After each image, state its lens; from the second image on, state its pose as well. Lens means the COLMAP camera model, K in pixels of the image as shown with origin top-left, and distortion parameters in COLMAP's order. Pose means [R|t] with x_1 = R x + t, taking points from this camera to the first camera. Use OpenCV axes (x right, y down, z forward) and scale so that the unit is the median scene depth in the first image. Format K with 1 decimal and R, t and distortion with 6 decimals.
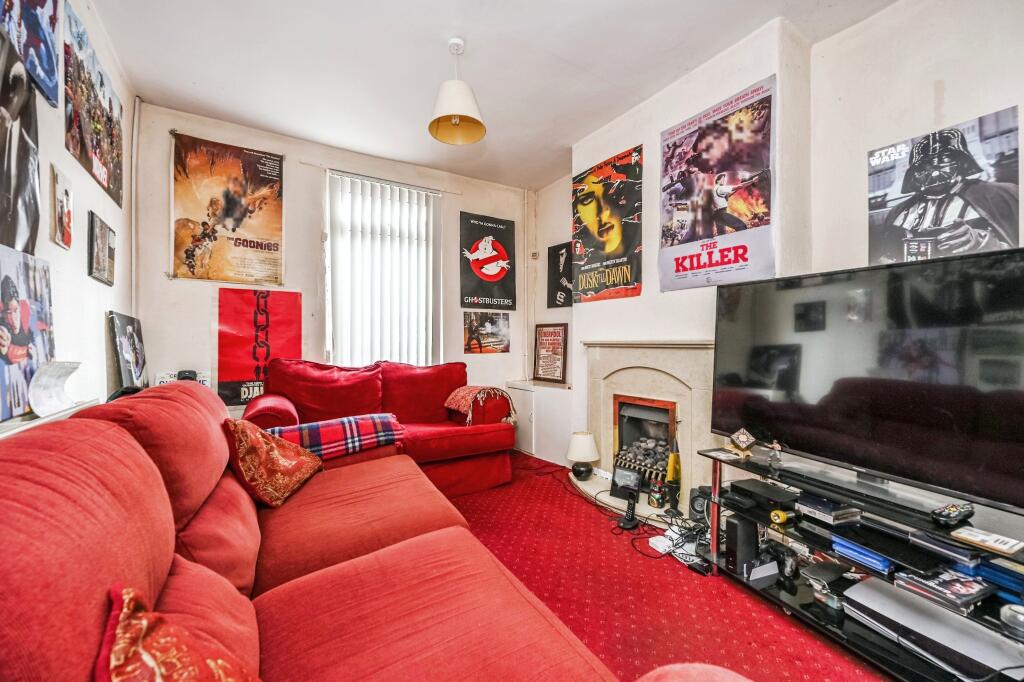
lens RADIAL K [[411.7, 0, 513.2], [0, 411.7, 348.7], [0, 0, 1]] dist [-0.003429, 0.000613]
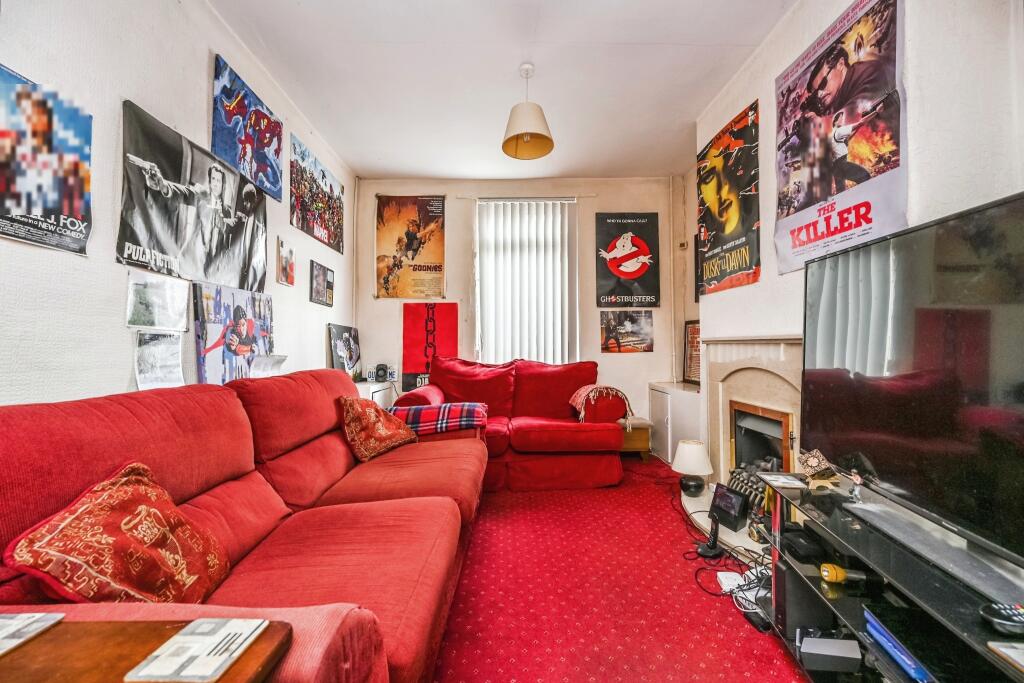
lens RADIAL K [[411.7, 0, 515.1], [0, 411.7, 341.0], [0, 0, 1]] dist [-0.003429, 0.000613]
pose [[0.854632, -0.014122, -0.519042, 0.324672], [0.001946, 0.999710, -0.023996, 0.009147], [0.519230, 0.019498, 0.854412, 0.048659]]
